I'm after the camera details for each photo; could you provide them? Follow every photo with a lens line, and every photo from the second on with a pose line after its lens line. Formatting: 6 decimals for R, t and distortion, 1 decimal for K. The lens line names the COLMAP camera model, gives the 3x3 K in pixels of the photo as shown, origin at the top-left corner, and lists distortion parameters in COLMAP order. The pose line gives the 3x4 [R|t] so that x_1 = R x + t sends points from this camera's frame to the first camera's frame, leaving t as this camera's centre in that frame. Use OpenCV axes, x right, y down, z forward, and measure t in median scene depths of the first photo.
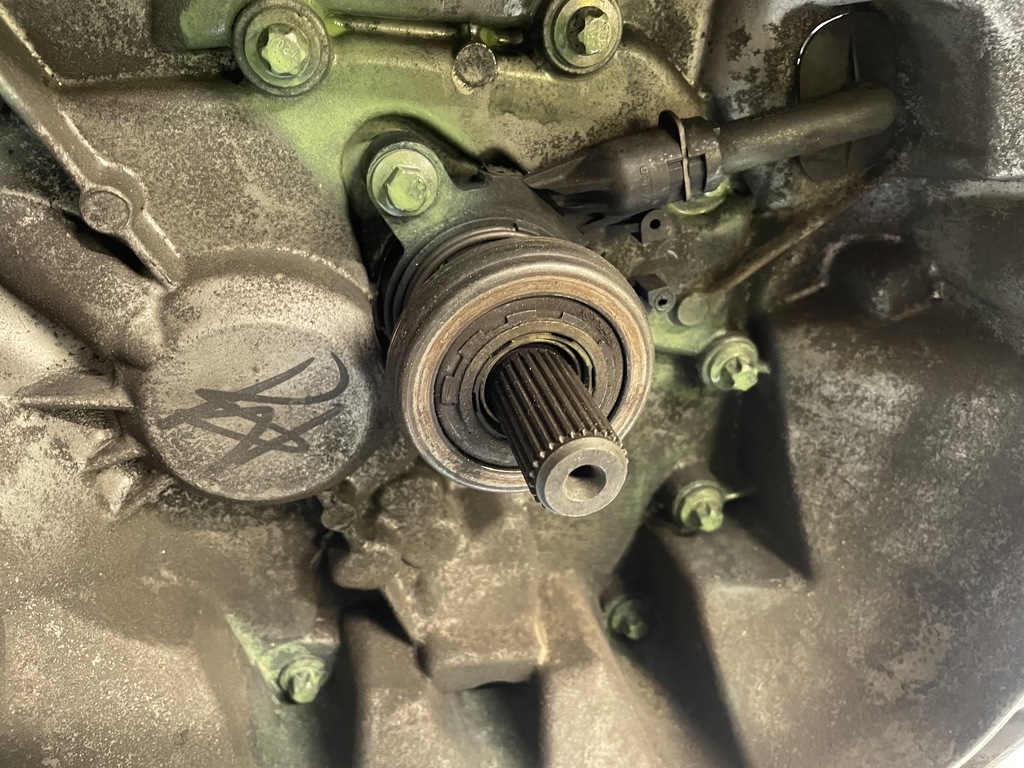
lens RADIAL K [[781.5, 0, 508.6], [0, 781.5, 370.6], [0, 0, 1]] dist [0.077469, -0.103488]
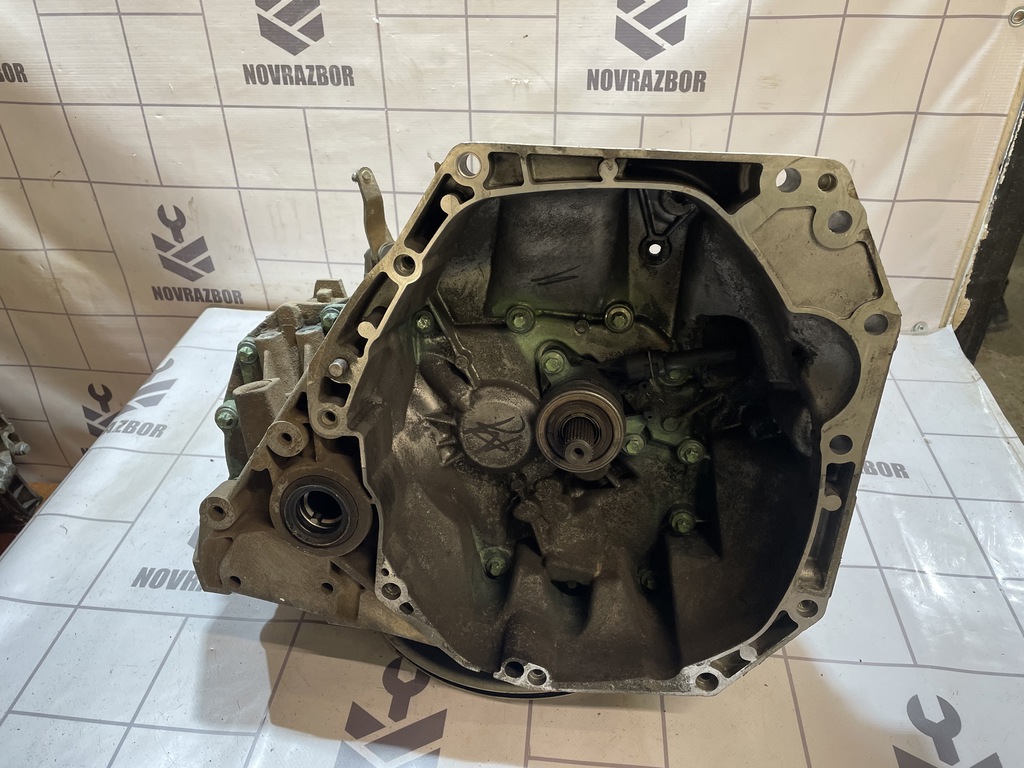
lens RADIAL K [[783.4, 0, 511.4], [0, 783.4, 370.3], [0, 0, 1]] dist [0.076331, -0.100873]
pose [[0.931744, 0.095899, -0.350223, 0.708929], [-0.170232, 0.967300, -0.188022, 0.347001], [0.320740, 0.234808, 0.917601, -1.638281]]
